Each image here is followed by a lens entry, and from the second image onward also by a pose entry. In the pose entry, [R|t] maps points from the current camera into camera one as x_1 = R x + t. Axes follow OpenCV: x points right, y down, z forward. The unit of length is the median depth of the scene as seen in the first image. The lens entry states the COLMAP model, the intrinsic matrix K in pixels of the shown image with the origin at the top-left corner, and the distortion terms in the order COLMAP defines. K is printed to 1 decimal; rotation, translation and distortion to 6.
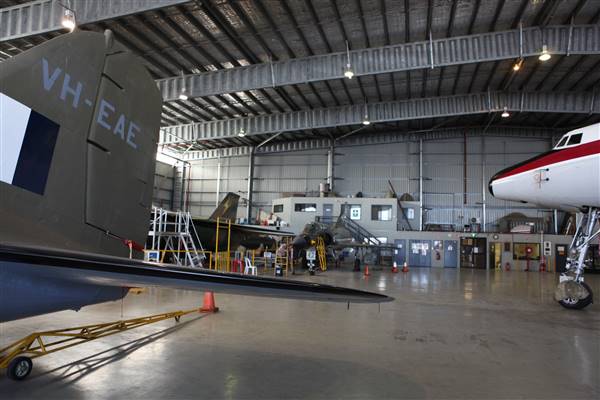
lens RADIAL K [[413.5, 0, 300.0], [0, 413.5, 200.0], [0, 0, 1]] dist [-0.102435, 0.073417]
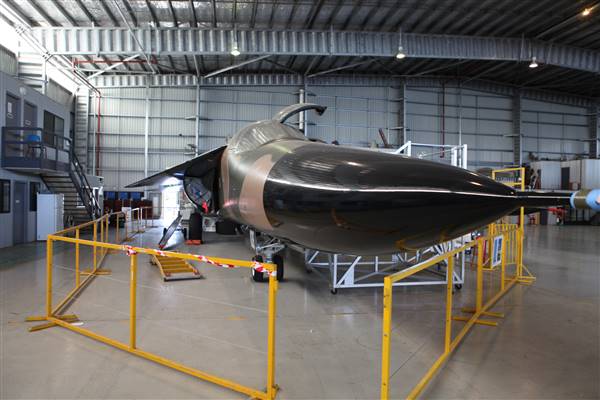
lens RADIAL K [[413.5, 0, 300.0], [0, 413.5, 200.0], [0, 0, 1]] dist [-0.102435, 0.073417]
pose [[0.902930, -0.024107, 0.429111, -0.349826], [-0.023348, 0.994200, 0.104981, 0.017038], [-0.429153, -0.104810, 0.897130, 0.301110]]
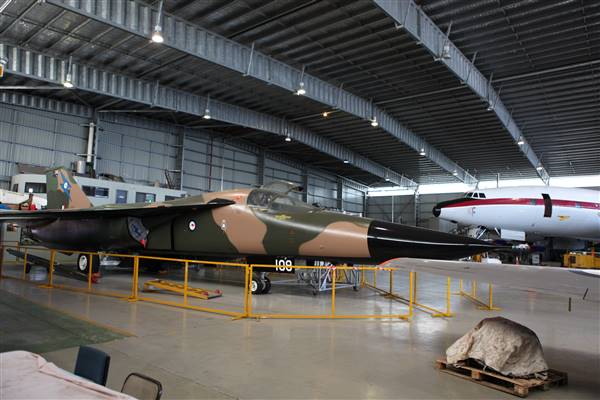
lens RADIAL K [[413.5, 0, 300.0], [0, 413.5, 200.0], [0, 0, 1]] dist [-0.102435, 0.073417]
pose [[0.389807, 0.061311, 0.918853, -0.607312], [-0.103662, 0.994361, -0.022373, 0.011230], [-0.915044, -0.086529, 0.393965, 0.354346]]
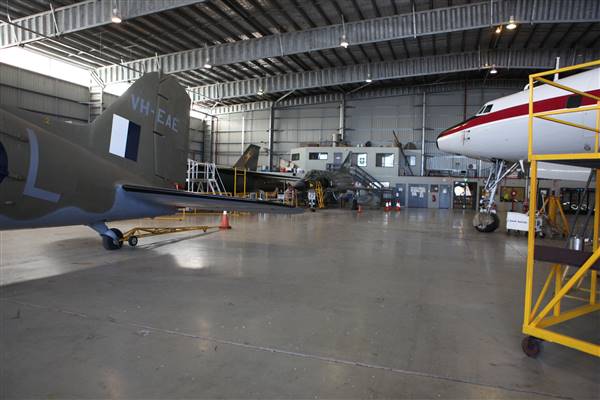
lens RADIAL K [[413.5, 0, 300.0], [0, 413.5, 200.0], [0, 0, 1]] dist [-0.102435, 0.073417]
pose [[0.997043, -0.004275, -0.076723, 0.053959], [0.014243, 0.991430, 0.129860, -0.011211], [0.075510, -0.130569, 0.988560, -0.154342]]
